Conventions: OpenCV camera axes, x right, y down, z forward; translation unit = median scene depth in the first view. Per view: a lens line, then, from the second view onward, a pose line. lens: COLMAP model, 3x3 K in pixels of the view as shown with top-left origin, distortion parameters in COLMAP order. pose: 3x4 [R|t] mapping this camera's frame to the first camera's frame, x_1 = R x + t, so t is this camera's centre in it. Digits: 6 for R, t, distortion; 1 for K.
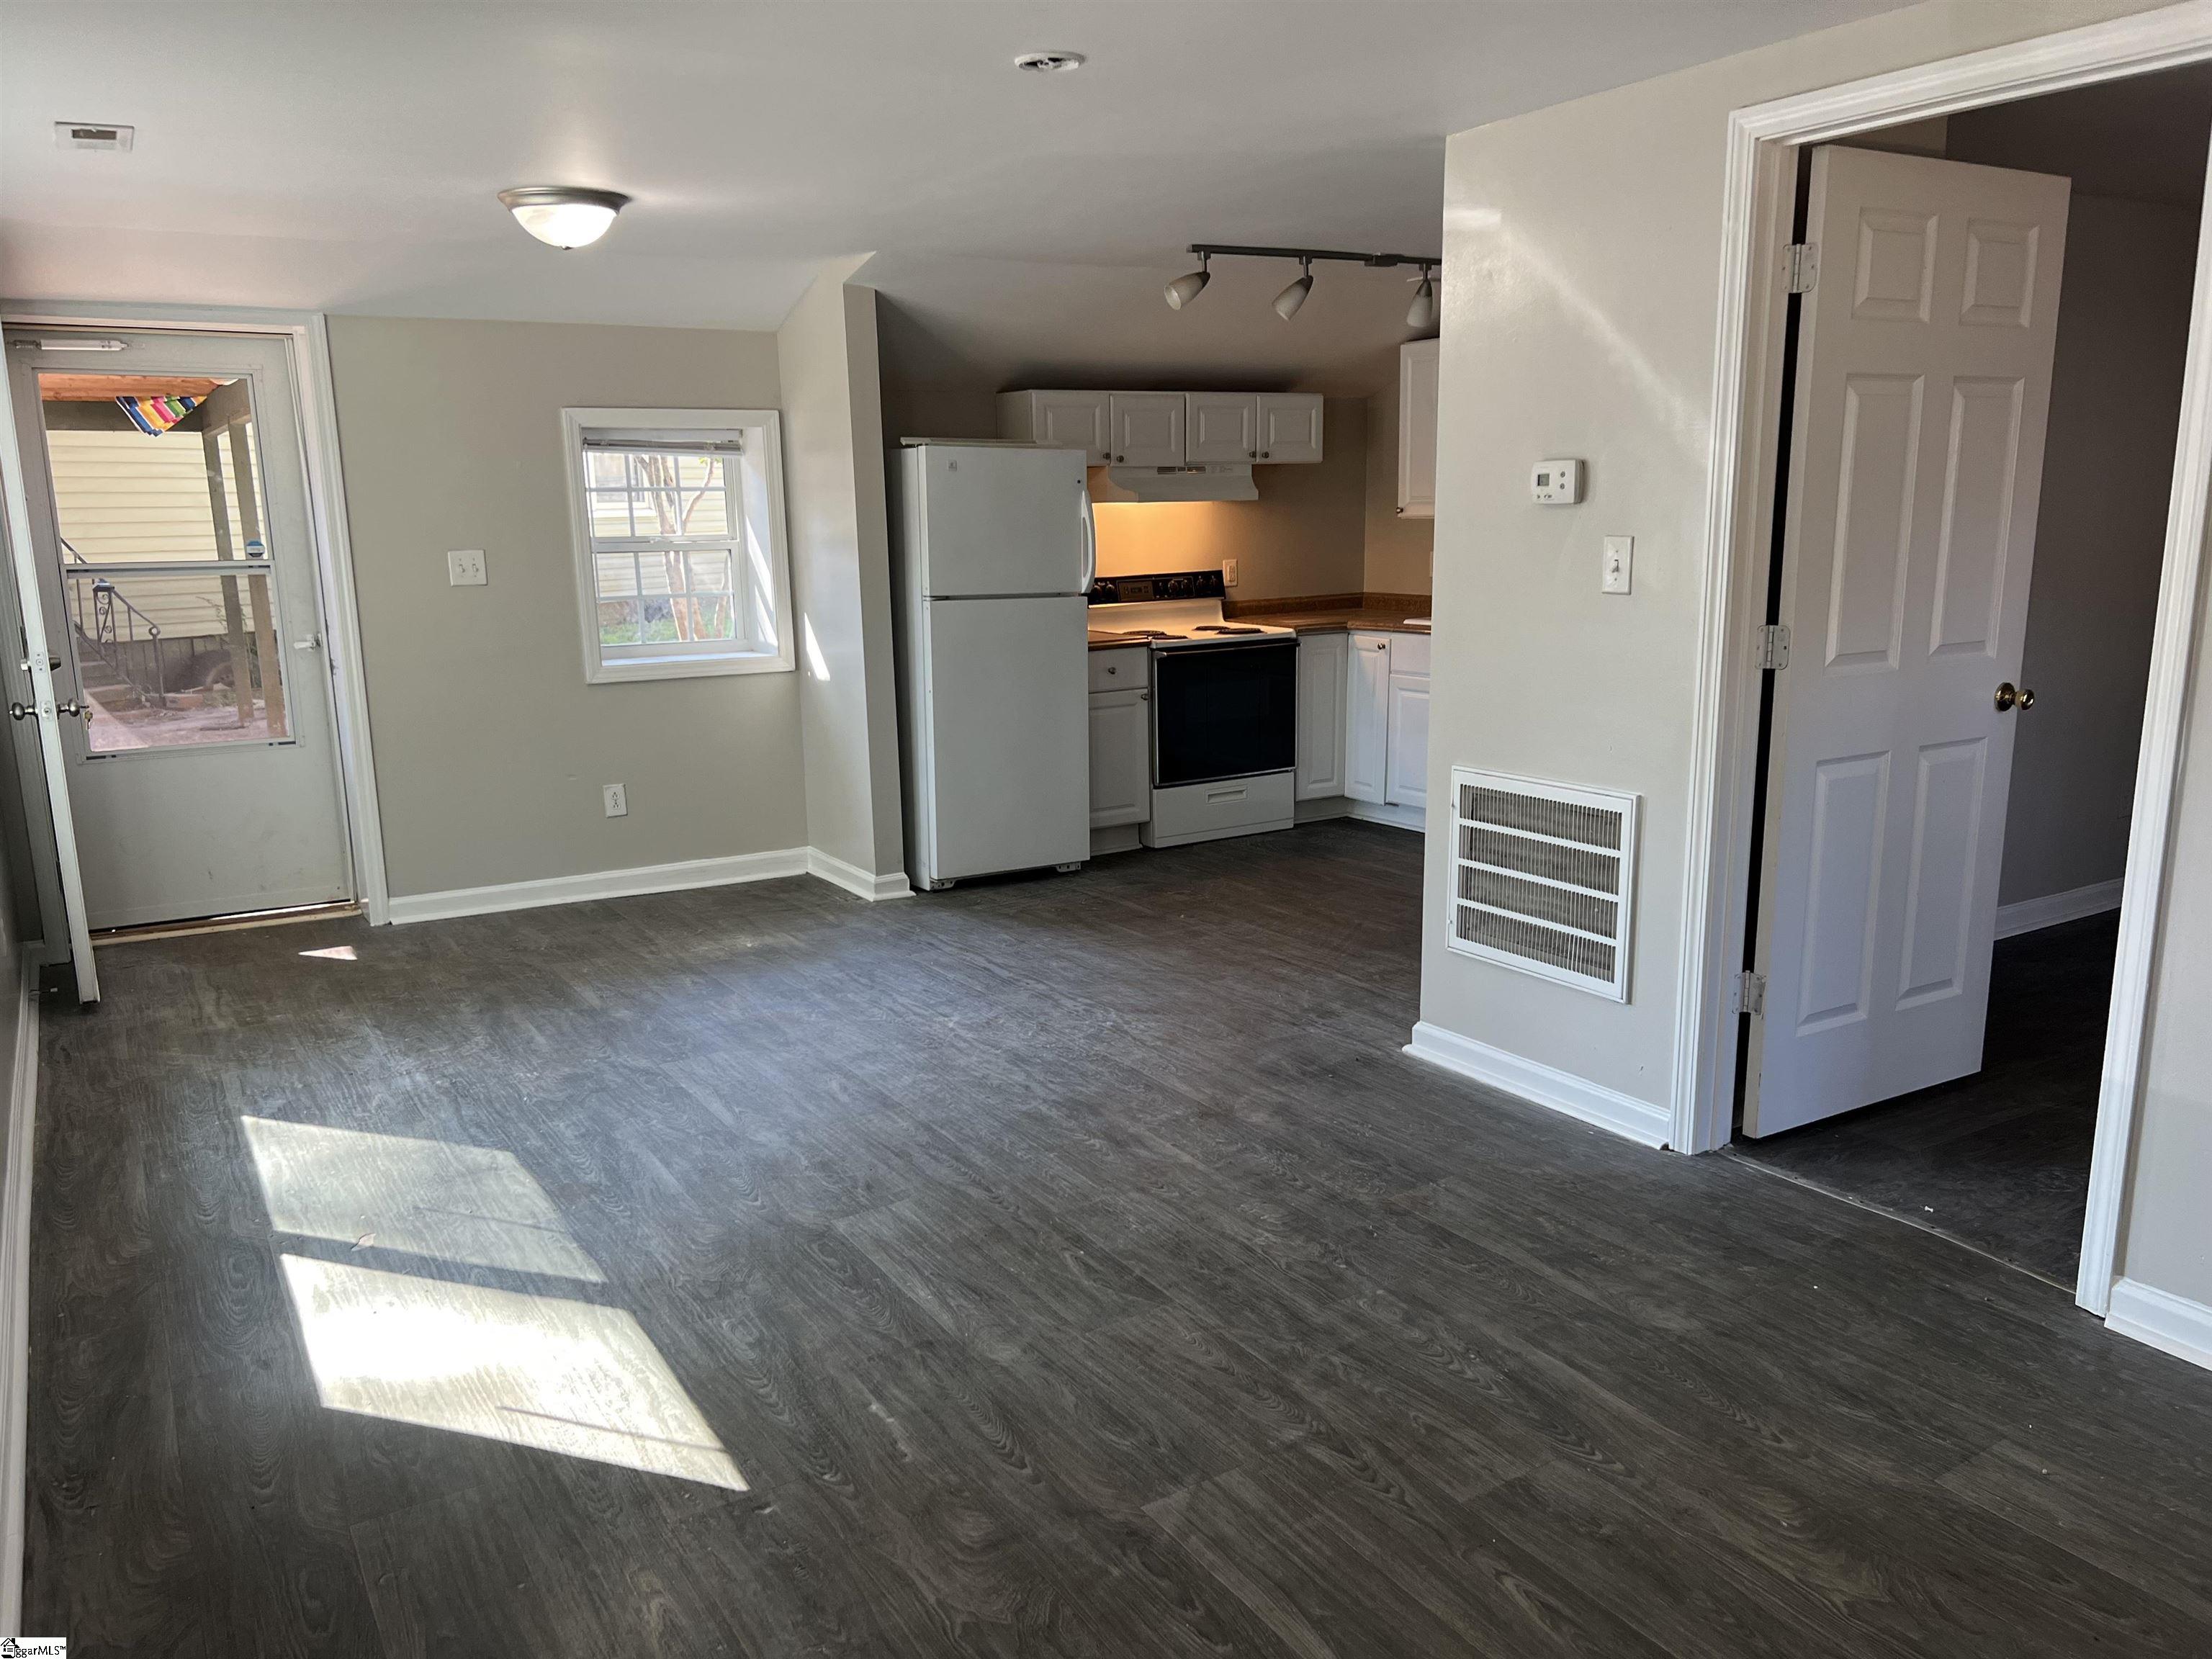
lens RADIAL K [[1702.7, 0, 1106.0], [0, 1702.7, 829.5], [0, 0, 1]] dist [-0.010646, -0.010352]
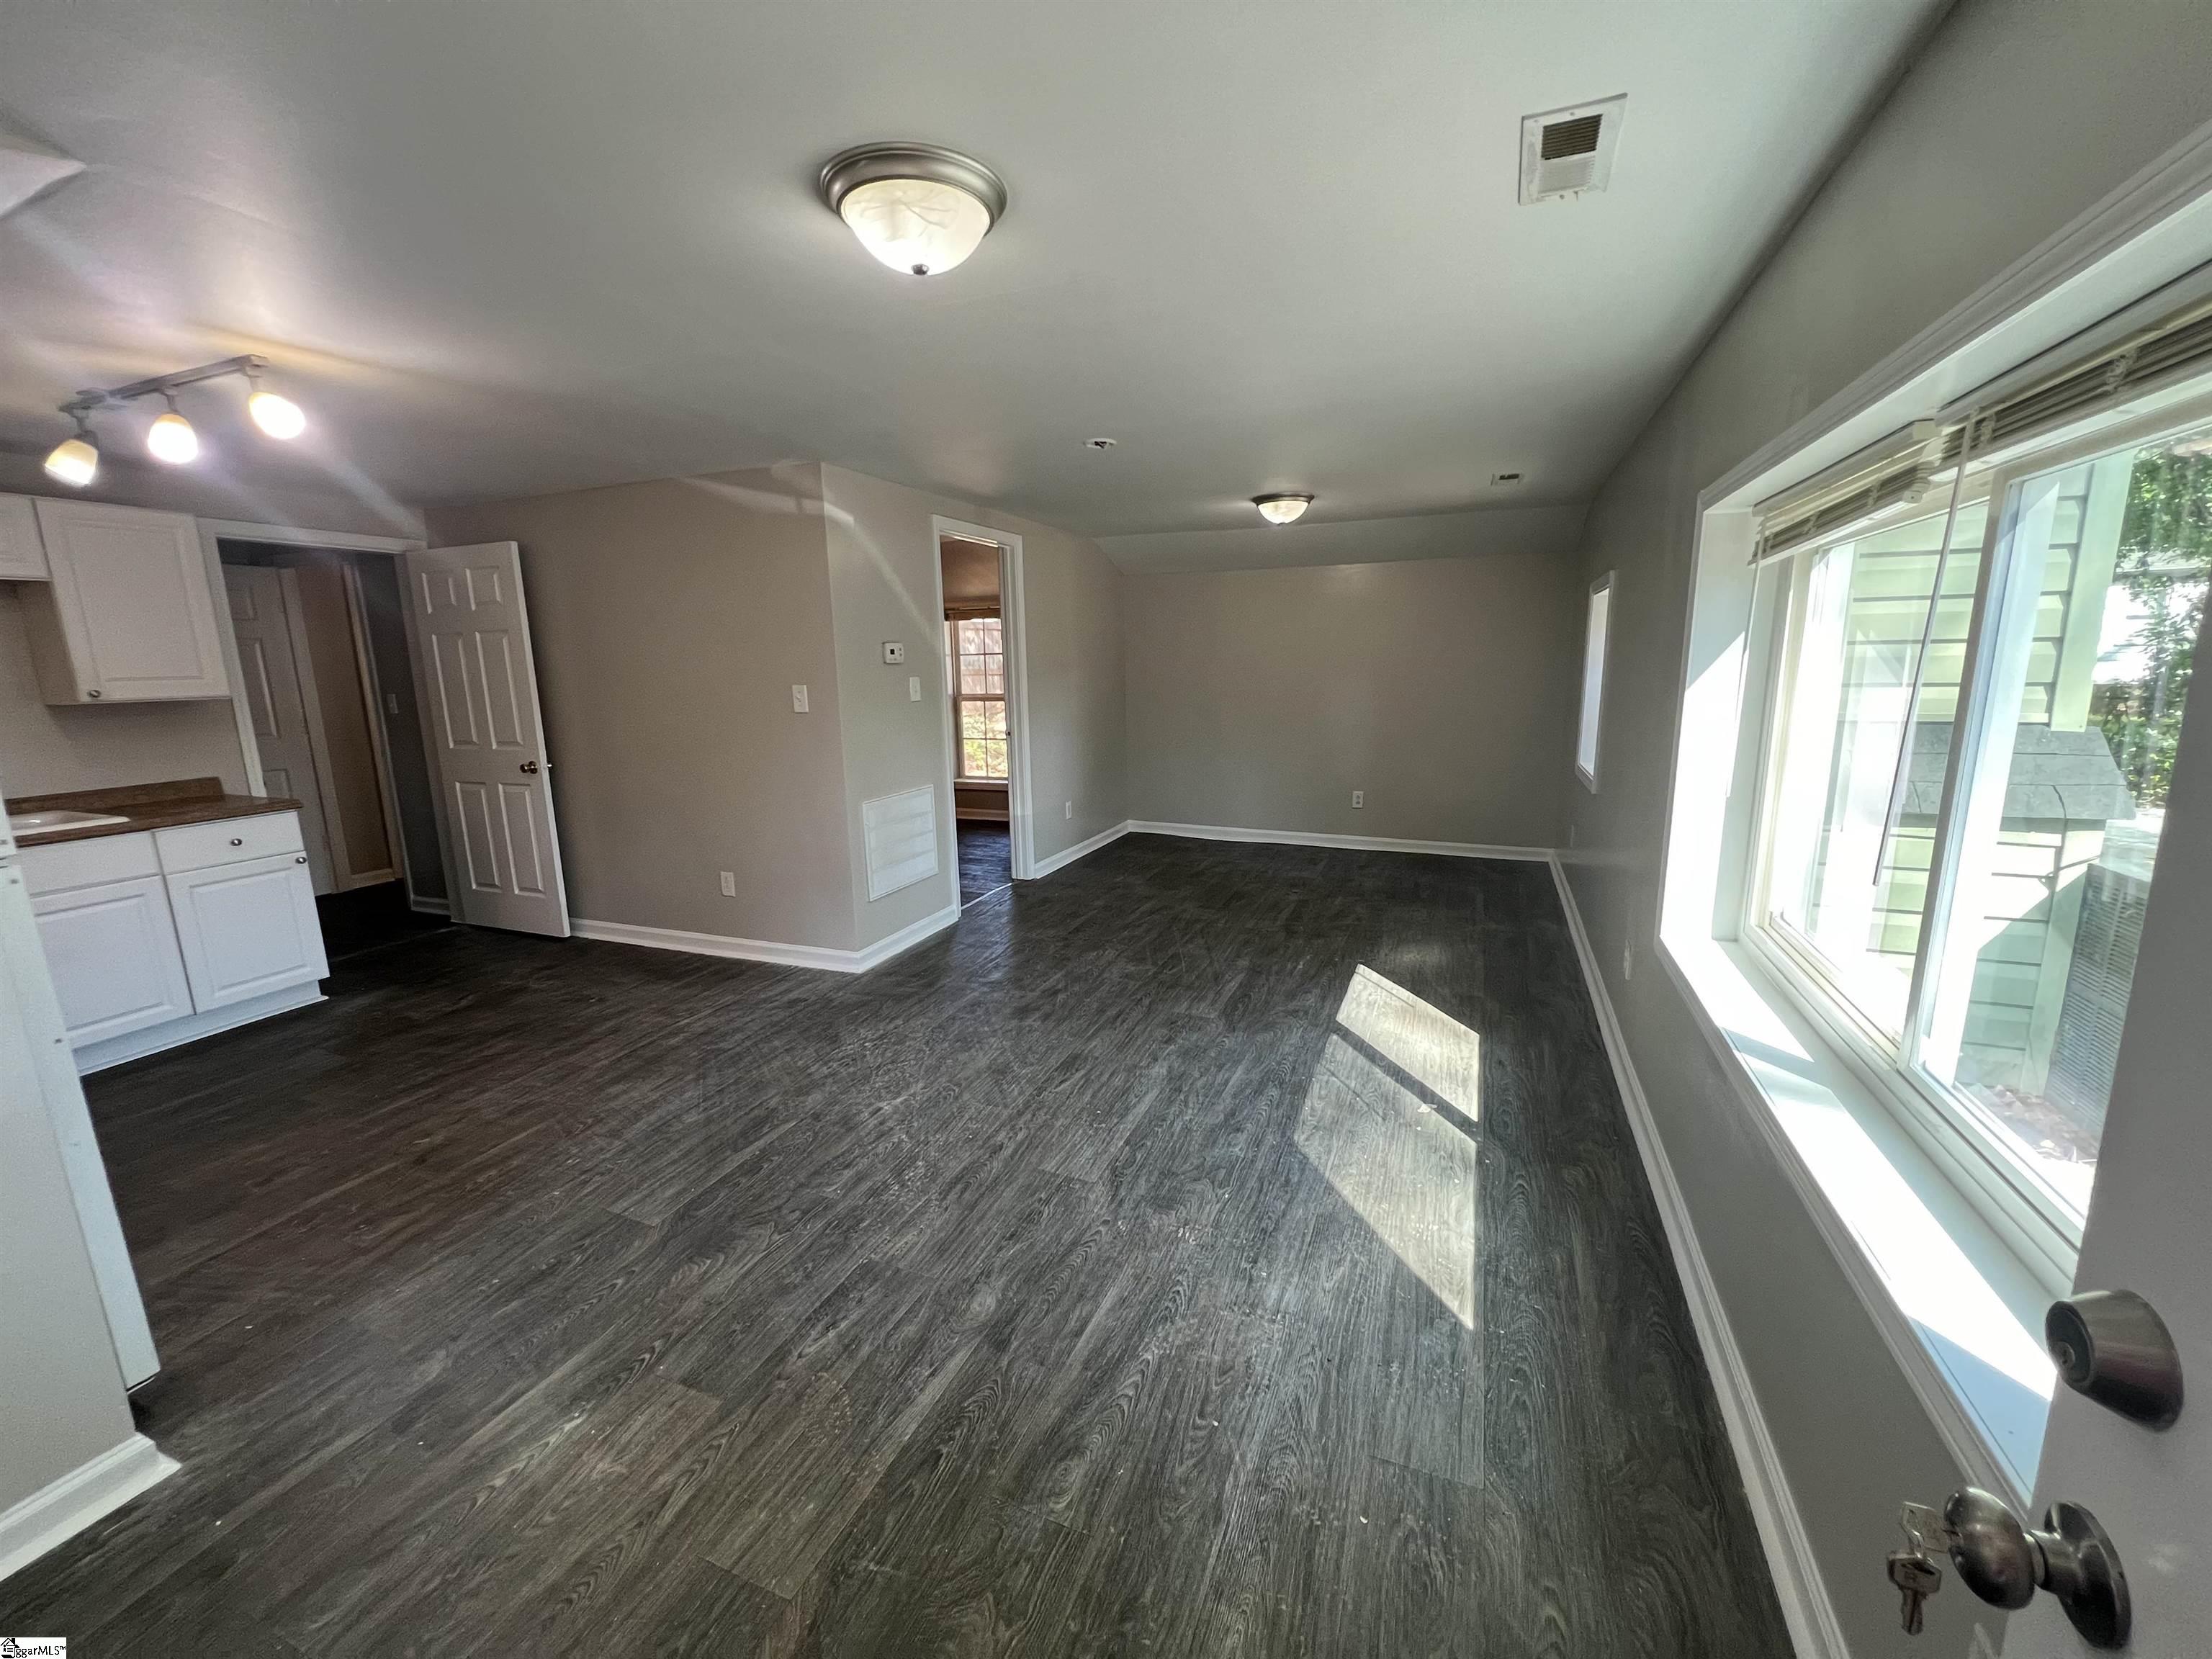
lens RADIAL K [[882.3, 0, 1106.0], [0, 882.3, 829.5], [0, 0, 1]] dist [0.000996, 0.000005]
pose [[-0.588791, -0.130520, 0.797678, -0.781374], [0.182335, 0.939991, 0.288393, -0.259089], [-0.787451, 0.315247, -0.529660, 1.405725]]
